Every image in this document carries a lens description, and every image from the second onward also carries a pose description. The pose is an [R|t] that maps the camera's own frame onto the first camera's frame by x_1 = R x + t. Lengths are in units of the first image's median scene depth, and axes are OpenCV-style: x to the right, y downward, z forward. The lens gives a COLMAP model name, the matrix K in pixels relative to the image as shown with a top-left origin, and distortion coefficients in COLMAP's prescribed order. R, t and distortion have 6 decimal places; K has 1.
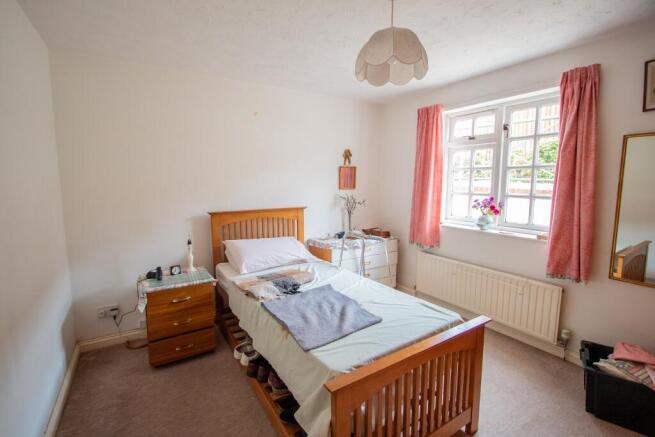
lens RADIAL K [[302.6, 0, 324.6], [0, 302.6, 215.7], [0, 0, 1]] dist [-0.000294, -0.000263]
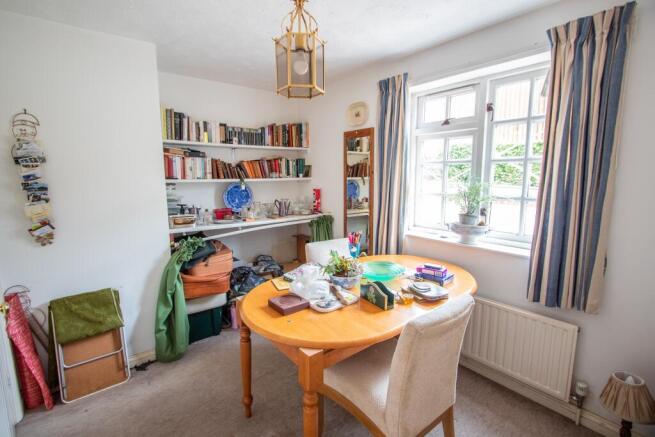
lens RADIAL K [[302.6, 0, 324.6], [0, 302.6, 215.7], [0, 0, 1]] dist [-0.000294, -0.000263]
pose [[0.990880, -0.014983, 0.133912, 0.077503], [0.014323, 0.999880, 0.005893, -0.029271], [-0.133984, -0.003922, 0.990976, 0.296318]]
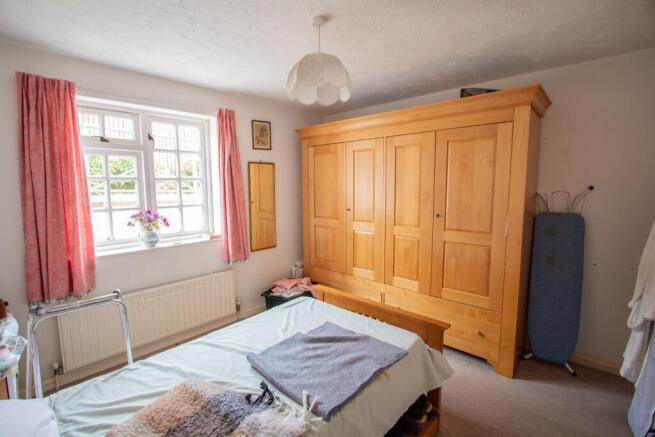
lens RADIAL K [[302.6, 0, 324.6], [0, 302.6, 215.7], [0, 0, 1]] dist [-0.000294, -0.000263]
pose [[-0.256233, -0.098768, 0.961556, -0.489254], [0.127619, 0.982601, 0.134937, -0.106141], [-0.958154, 0.157288, -0.239170, 0.740123]]
